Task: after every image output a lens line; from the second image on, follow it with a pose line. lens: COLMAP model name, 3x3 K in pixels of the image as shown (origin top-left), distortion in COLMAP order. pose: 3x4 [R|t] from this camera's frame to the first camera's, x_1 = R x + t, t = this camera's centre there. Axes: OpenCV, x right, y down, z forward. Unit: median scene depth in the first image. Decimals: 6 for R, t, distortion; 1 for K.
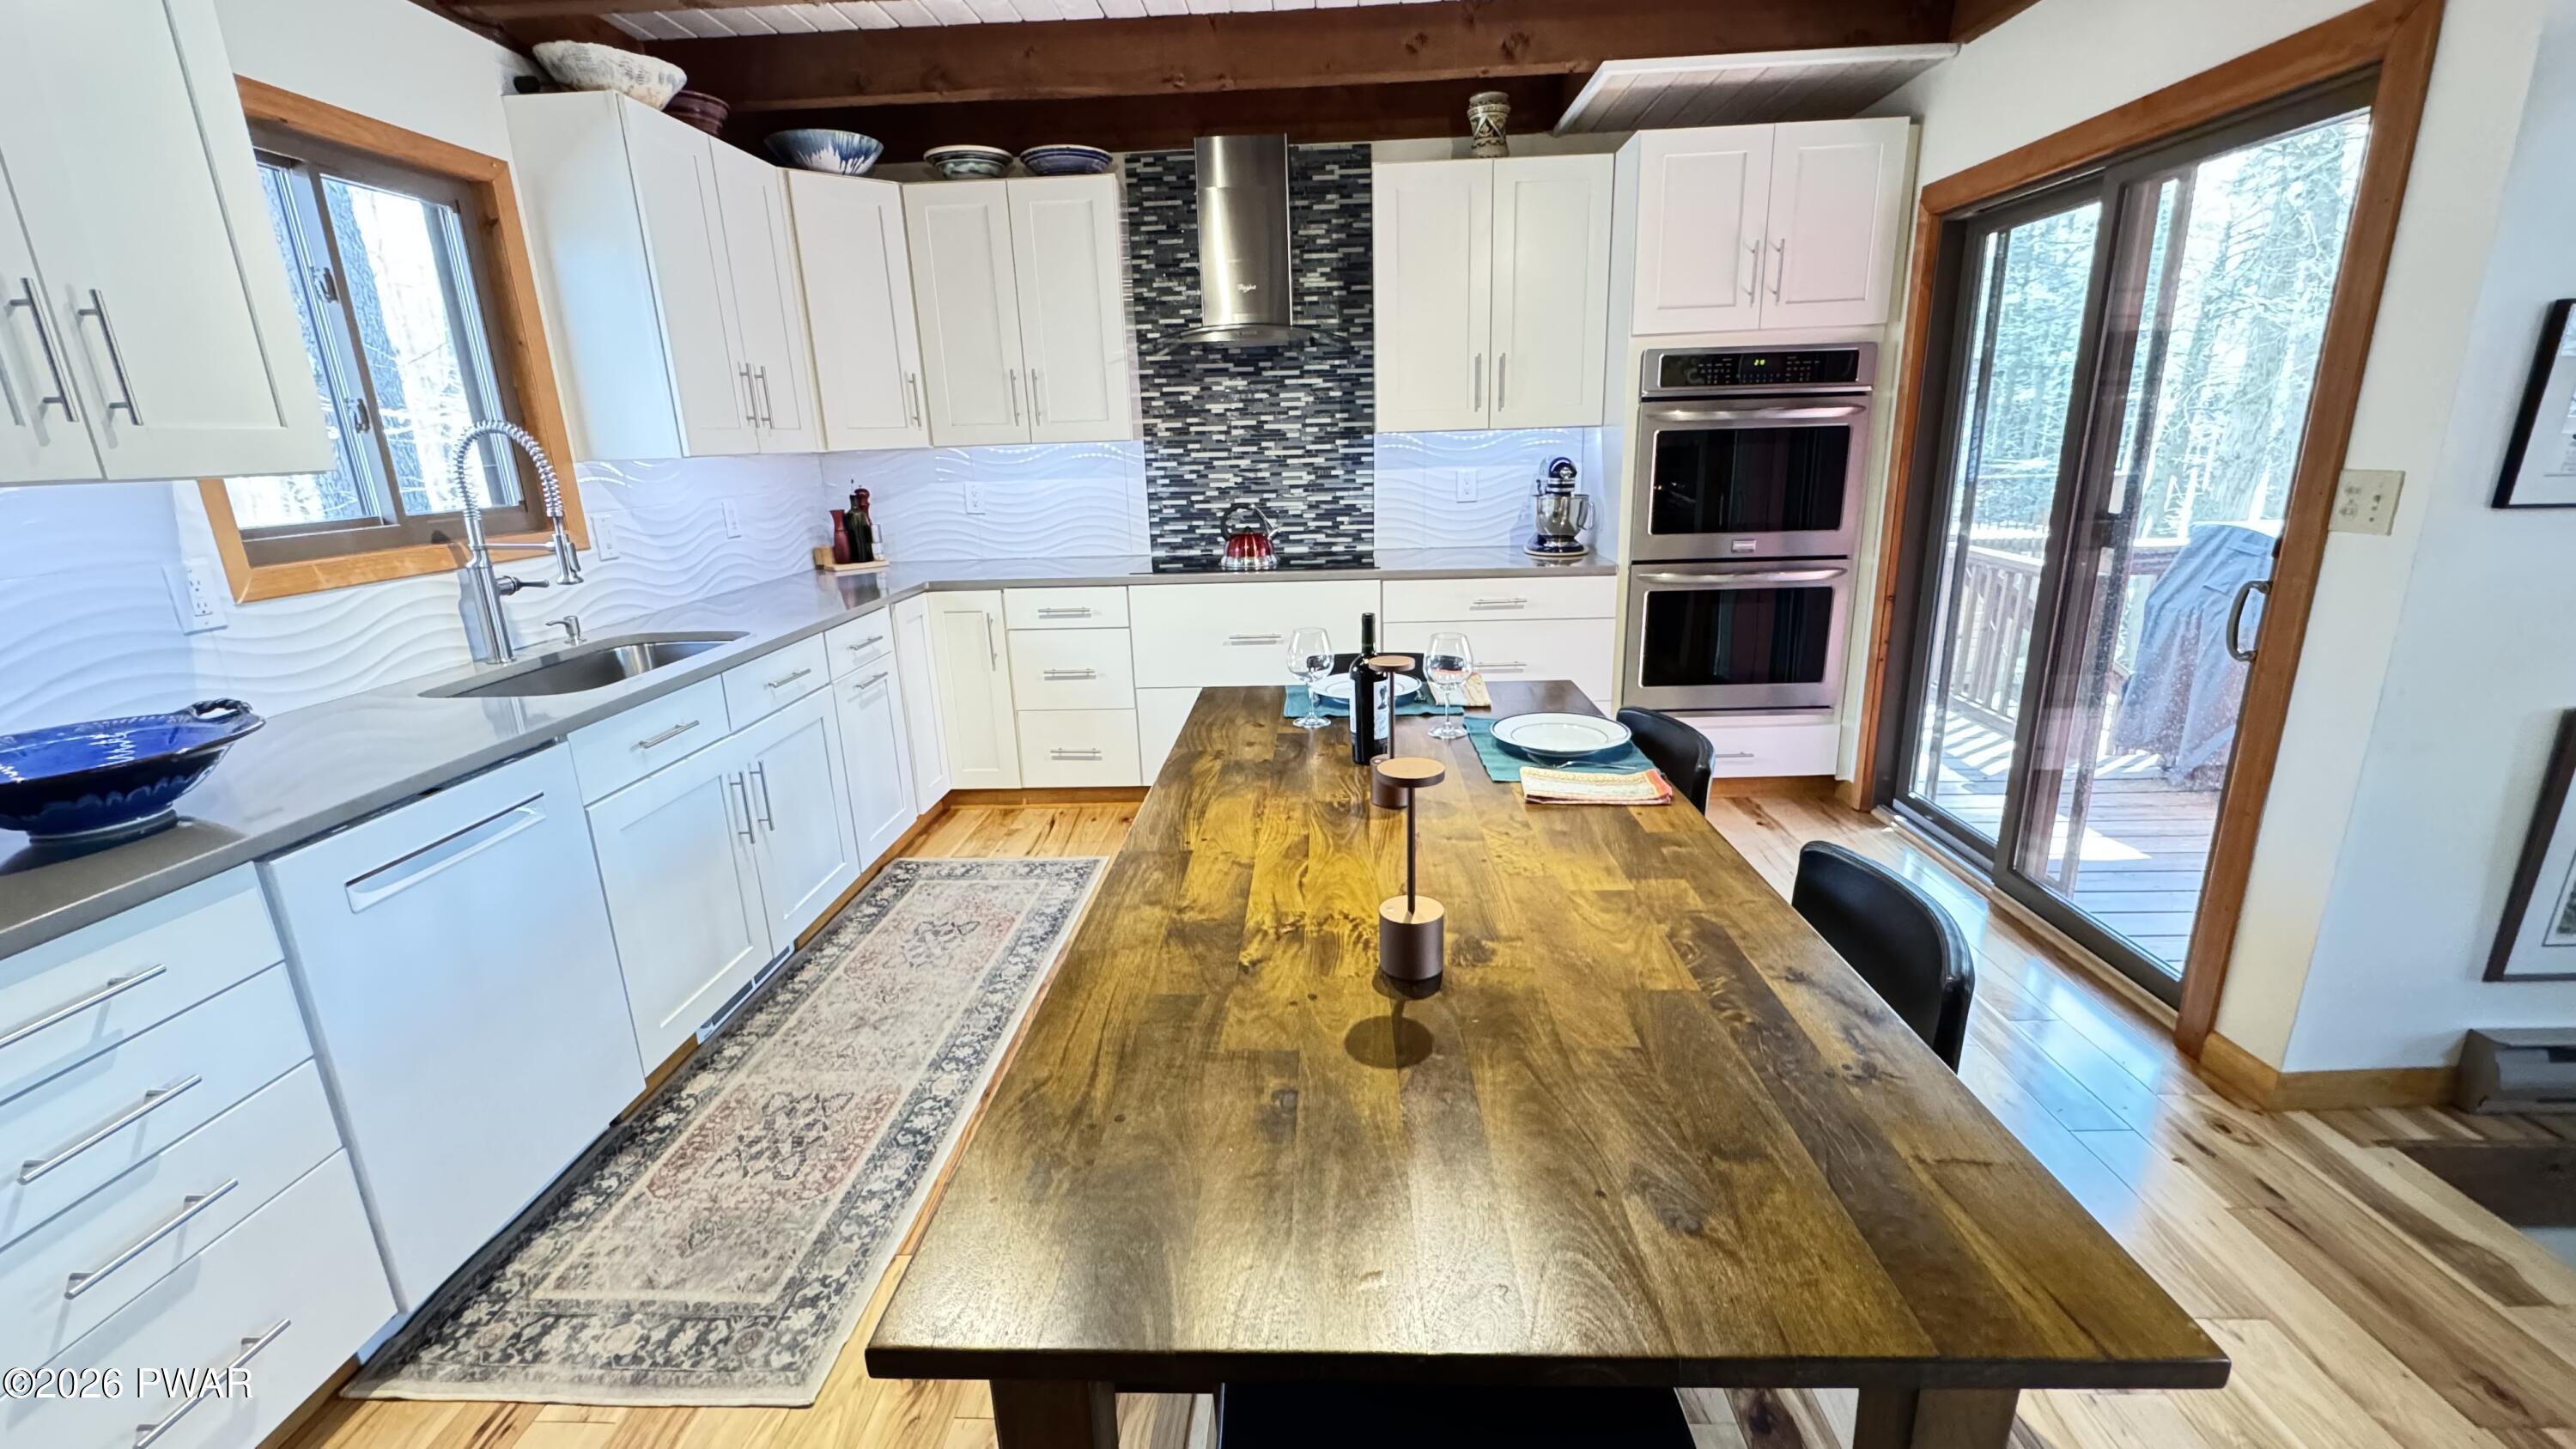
lens RADIAL K [[1032.7, 0, 1288.0], [0, 1032.7, 723.9], [0, 0, 1]] dist [-0.008937, -0.000849]
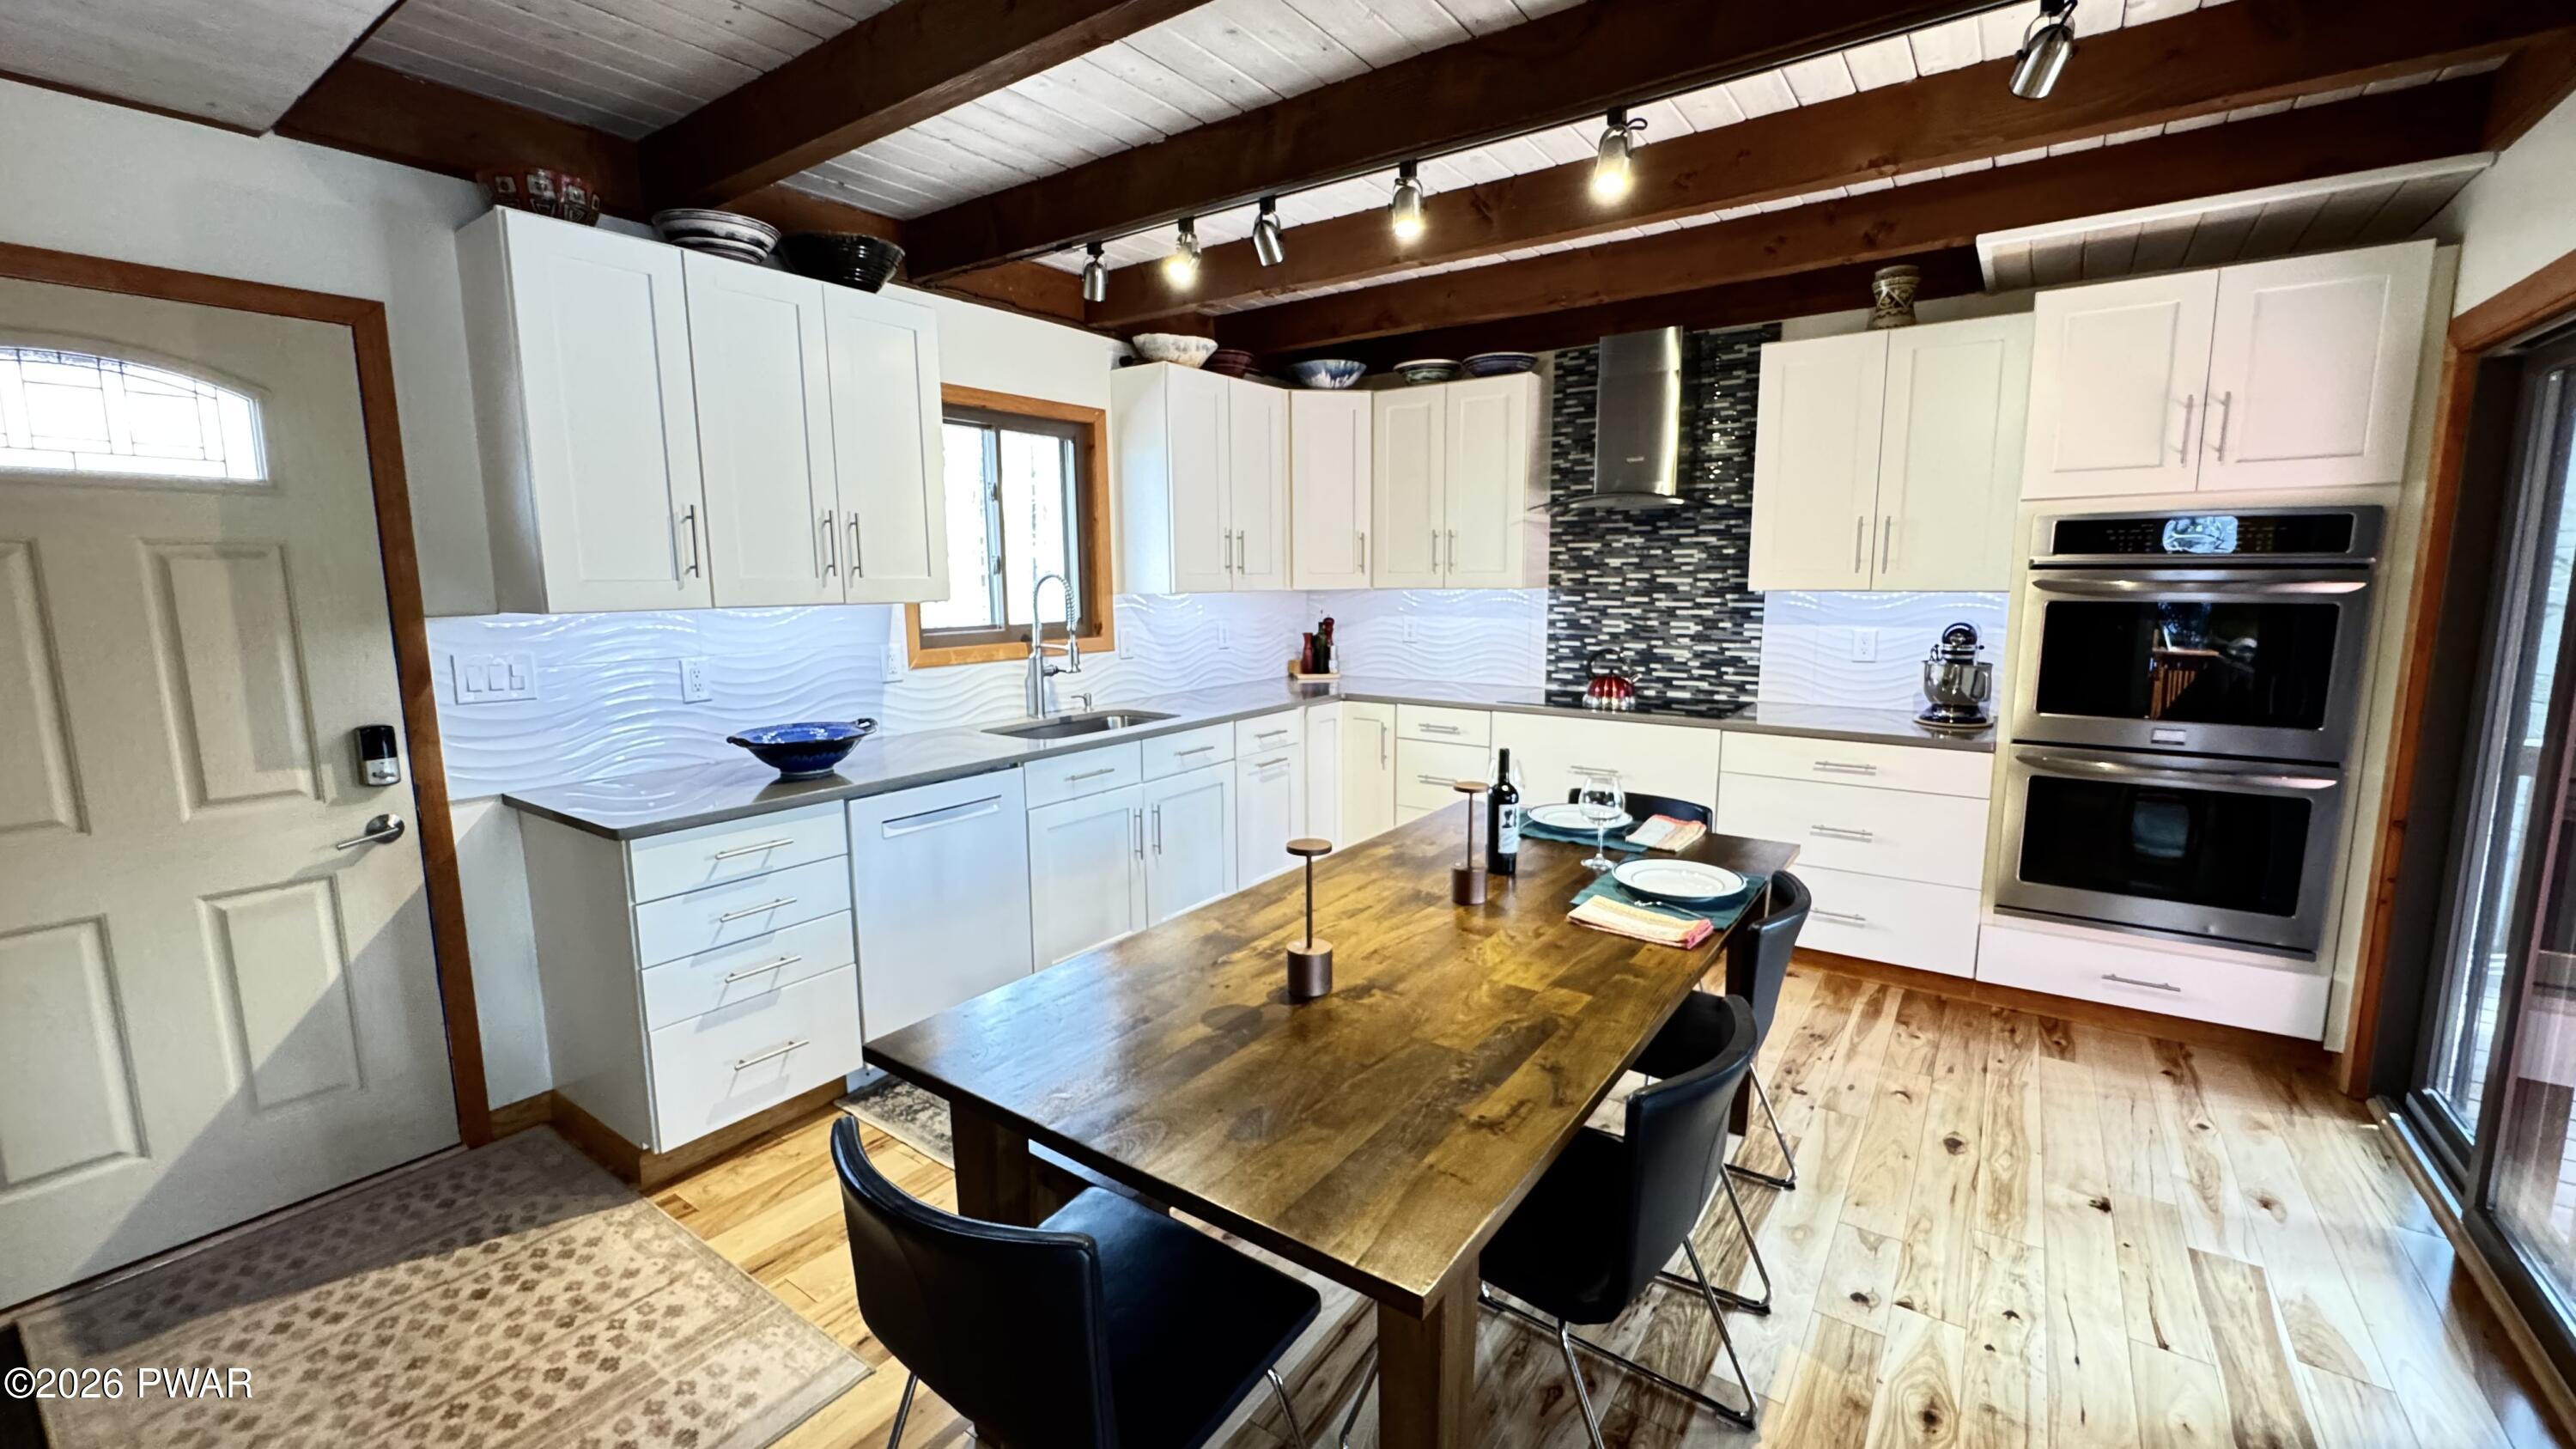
lens RADIAL K [[1032.7, 0, 1307.4], [0, 1032.7, 723.3], [0, 0, 1]] dist [-0.008937, -0.000849]
pose [[0.835742, 0.104343, -0.539118, 0.317892], [-0.165925, 0.983874, -0.066795, -0.009732], [0.523455, 0.145277, 0.839577, -0.087297]]
